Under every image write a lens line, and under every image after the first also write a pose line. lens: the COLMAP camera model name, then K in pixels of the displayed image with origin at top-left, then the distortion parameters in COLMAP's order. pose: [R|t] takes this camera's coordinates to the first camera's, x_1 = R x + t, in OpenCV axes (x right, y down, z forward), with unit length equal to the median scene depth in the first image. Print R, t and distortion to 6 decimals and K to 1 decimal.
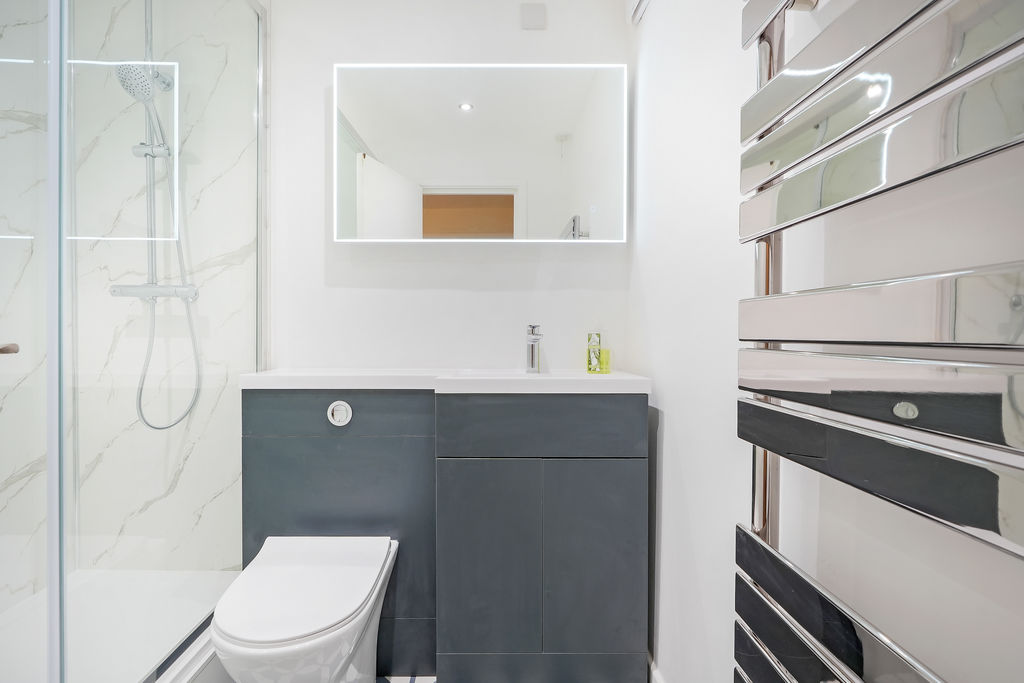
lens RADIAL K [[461.1, 0, 518.1], [0, 461.1, 334.1], [0, 0, 1]] dist [-0.008364, 0.000766]
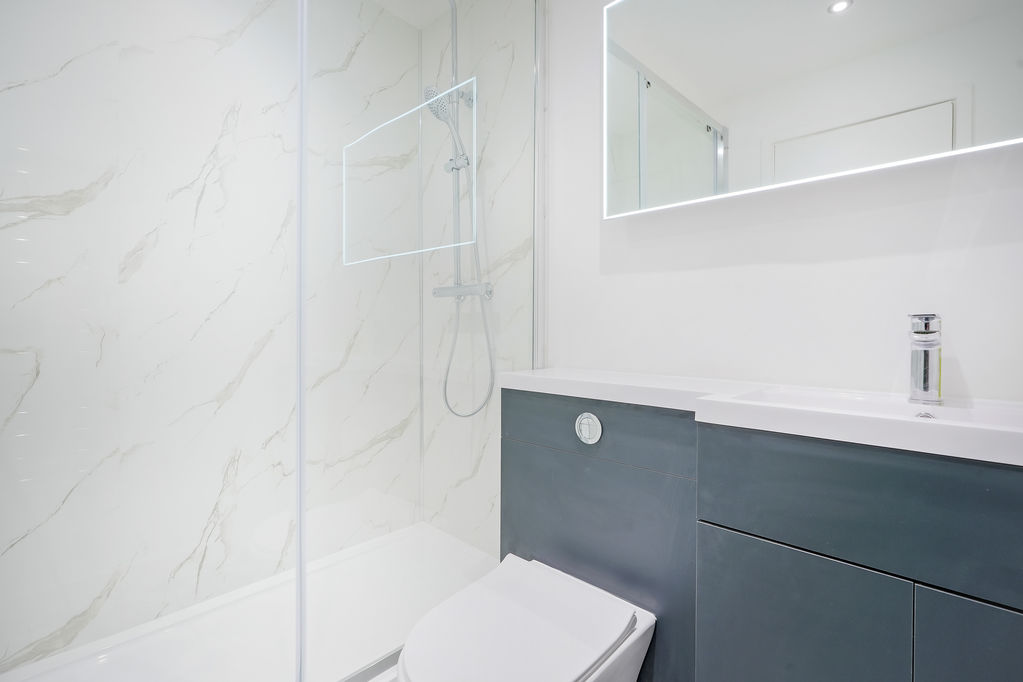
lens RADIAL K [[460.7, 0, 517.6], [0, 460.7, 333.6], [0, 0, 1]] dist [-0.008364, 0.000766]
pose [[0.693468, 0.006606, -0.720457, 0.100678], [-0.002207, 0.999973, 0.007045, 0.000077], [0.720484, -0.003296, 0.693463, 0.323856]]
